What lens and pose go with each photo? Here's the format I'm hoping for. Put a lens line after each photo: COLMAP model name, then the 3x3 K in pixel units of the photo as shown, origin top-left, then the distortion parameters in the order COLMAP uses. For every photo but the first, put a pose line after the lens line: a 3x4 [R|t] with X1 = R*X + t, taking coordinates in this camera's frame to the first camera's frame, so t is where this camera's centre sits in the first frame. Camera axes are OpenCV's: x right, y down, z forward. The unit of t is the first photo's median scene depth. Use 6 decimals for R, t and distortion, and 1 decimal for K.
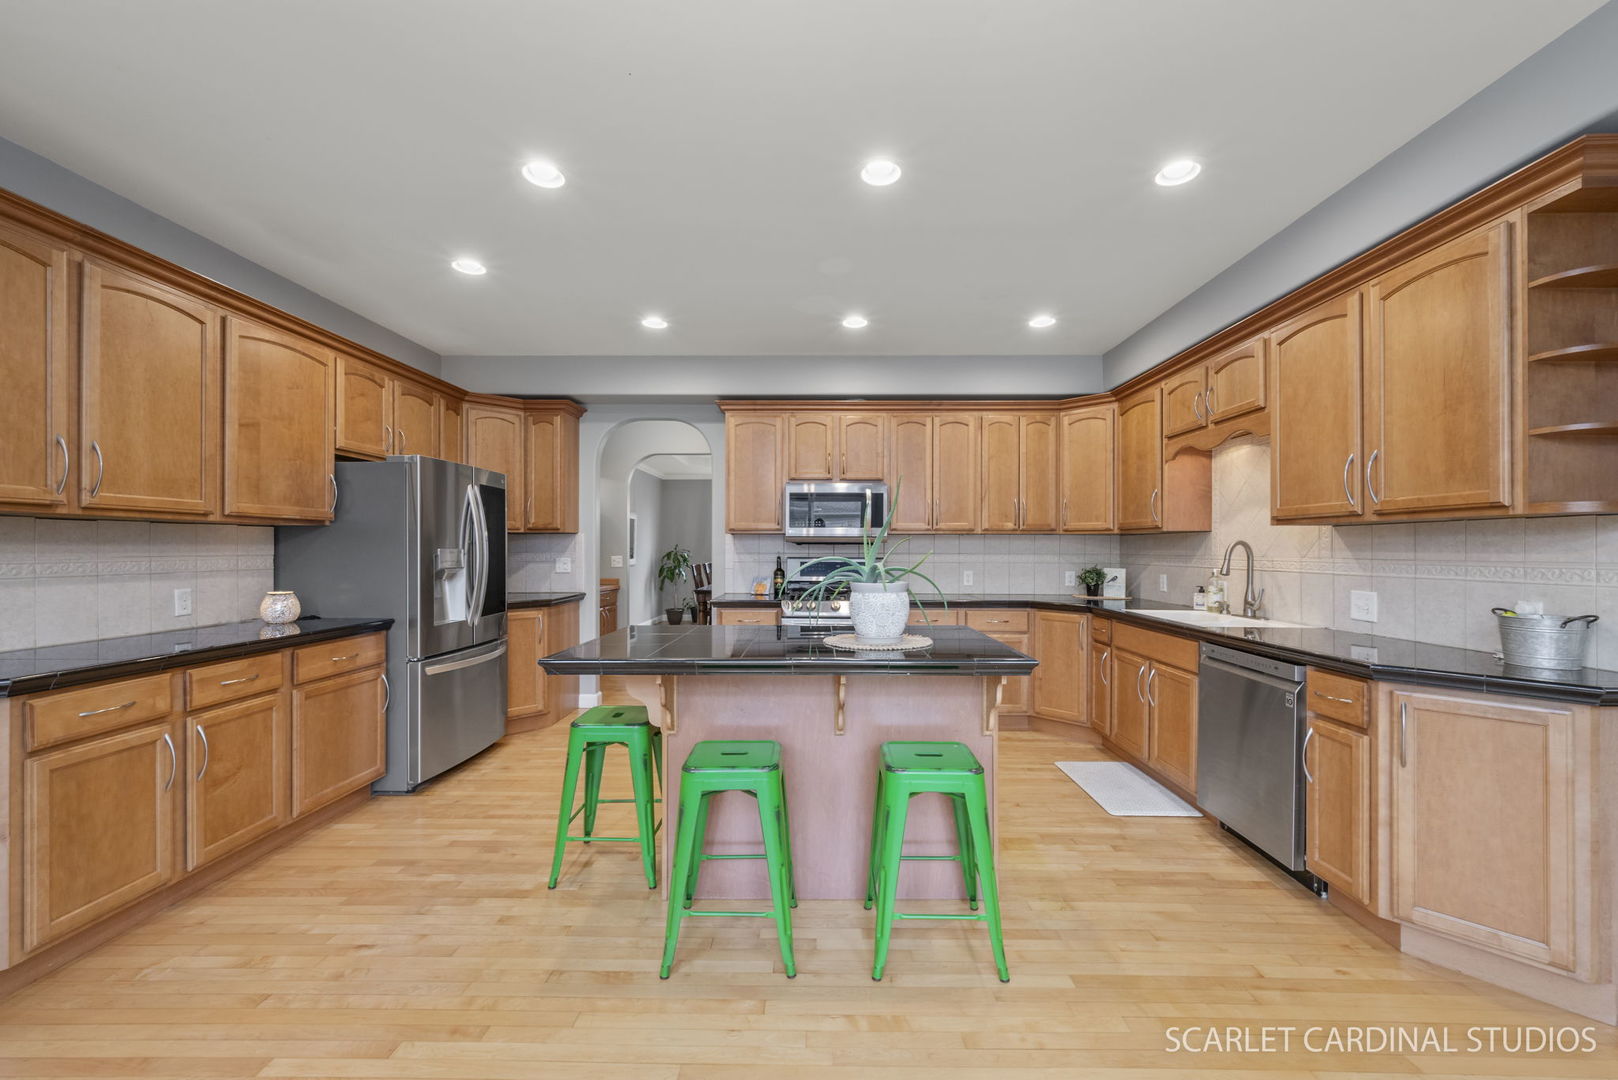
lens RADIAL K [[639.3, 0, 812.8], [0, 639.3, 542.2], [0, 0, 1]] dist [-0.003189, -0.000594]
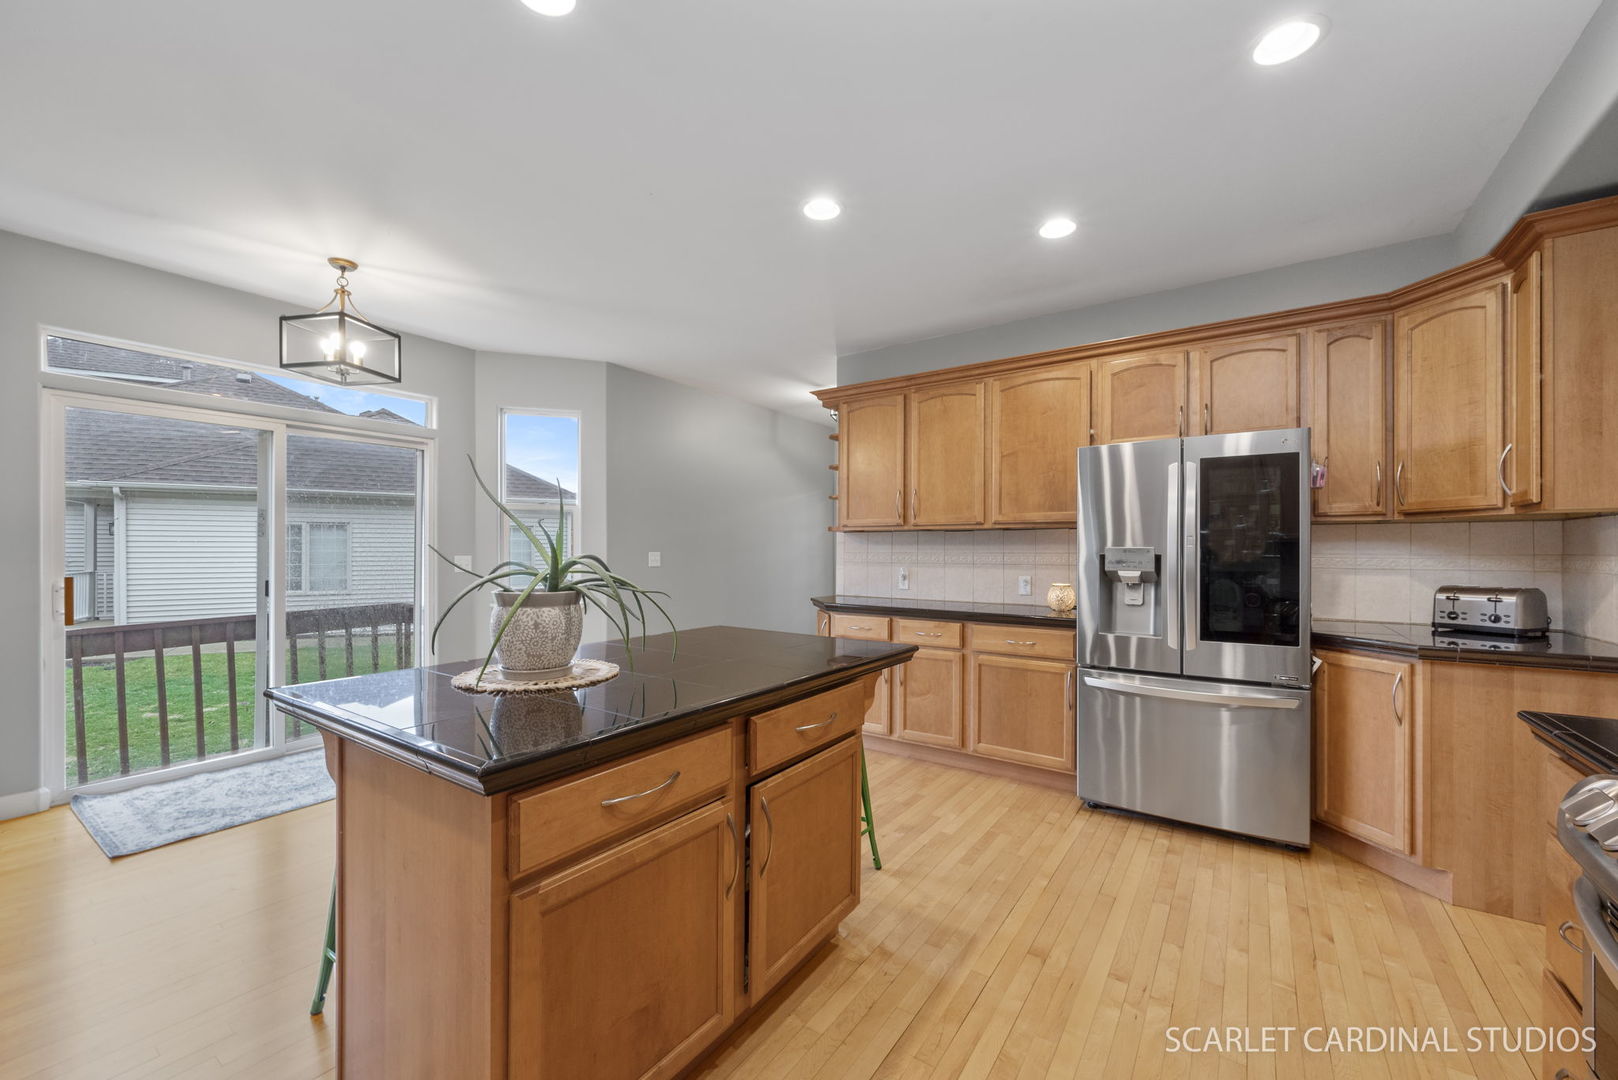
lens RADIAL K [[639.3, 0, 812.8], [0, 639.3, 542.2], [0, 0, 1]] dist [-0.003189, -0.000594]
pose [[-0.555766, -0.006055, -0.831317, 0.481827], [0.010037, 0.999852, -0.013993, 0.014725], [0.831278, -0.016121, -0.555623, 1.499162]]
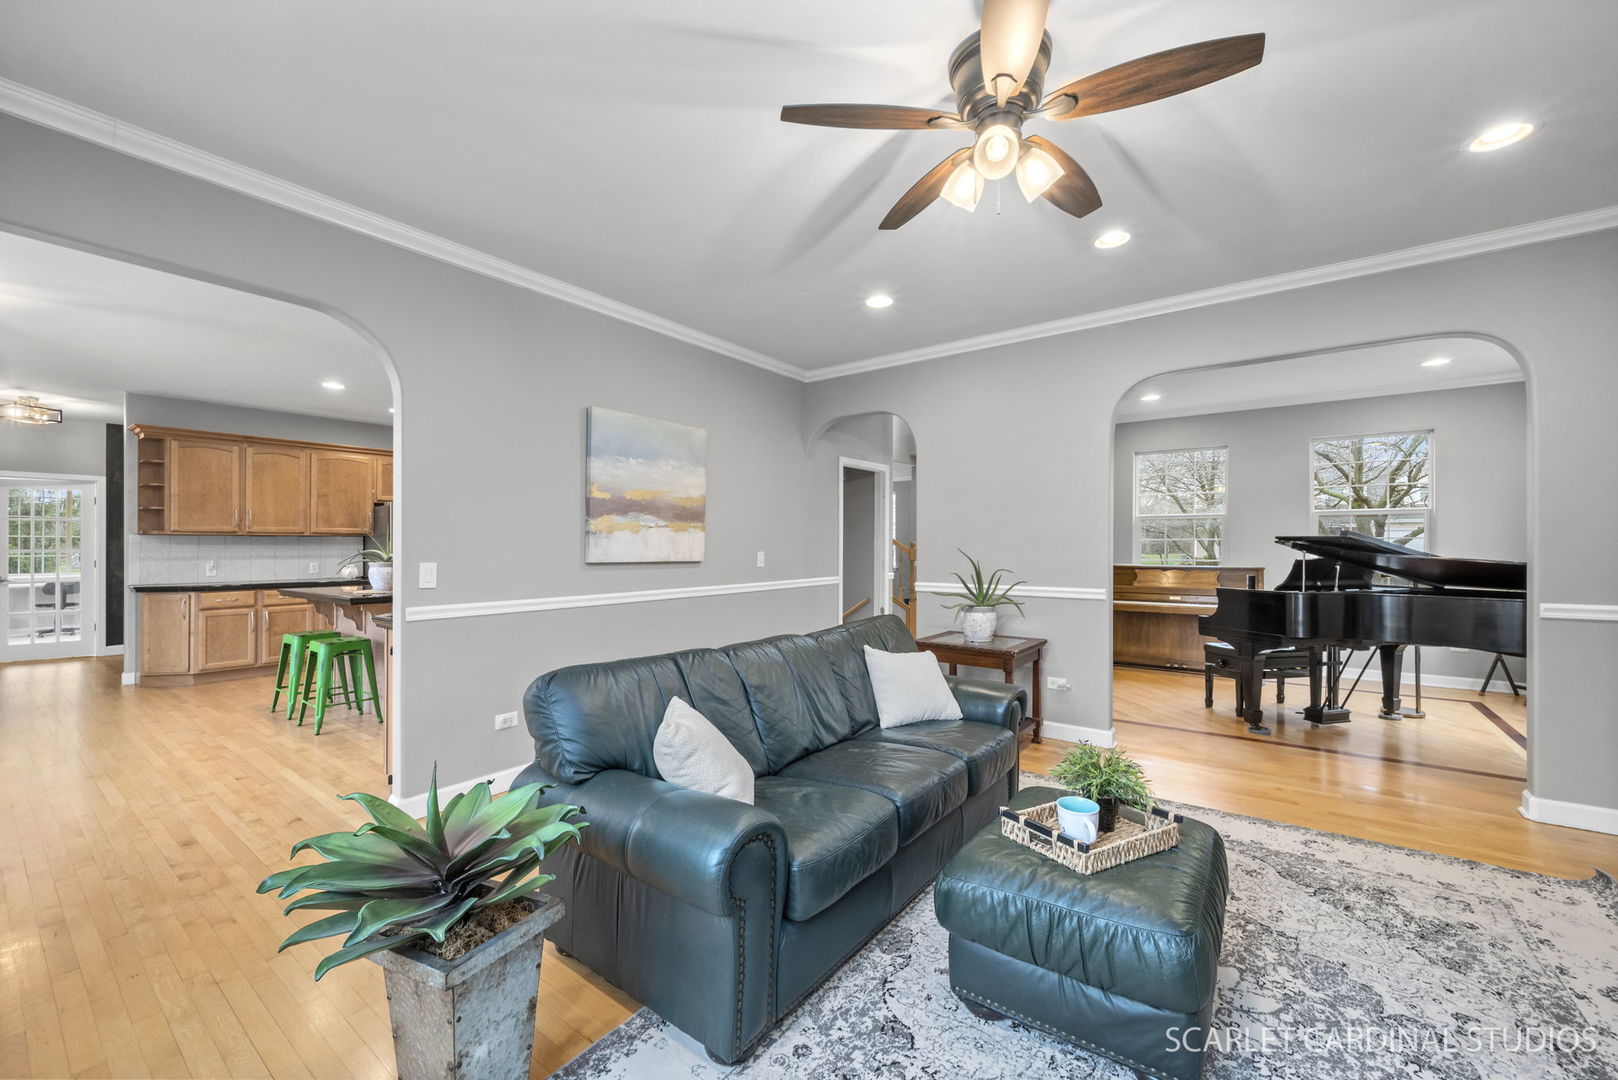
lens RADIAL K [[639.3, 0, 812.8], [0, 639.3, 542.2], [0, 0, 1]] dist [-0.003189, -0.000594]
pose [[0.809153, -0.001872, -0.587594, 2.200411], [0.006301, 0.999965, 0.005491, -0.008655], [0.587564, -0.008146, 0.809137, 0.139542]]
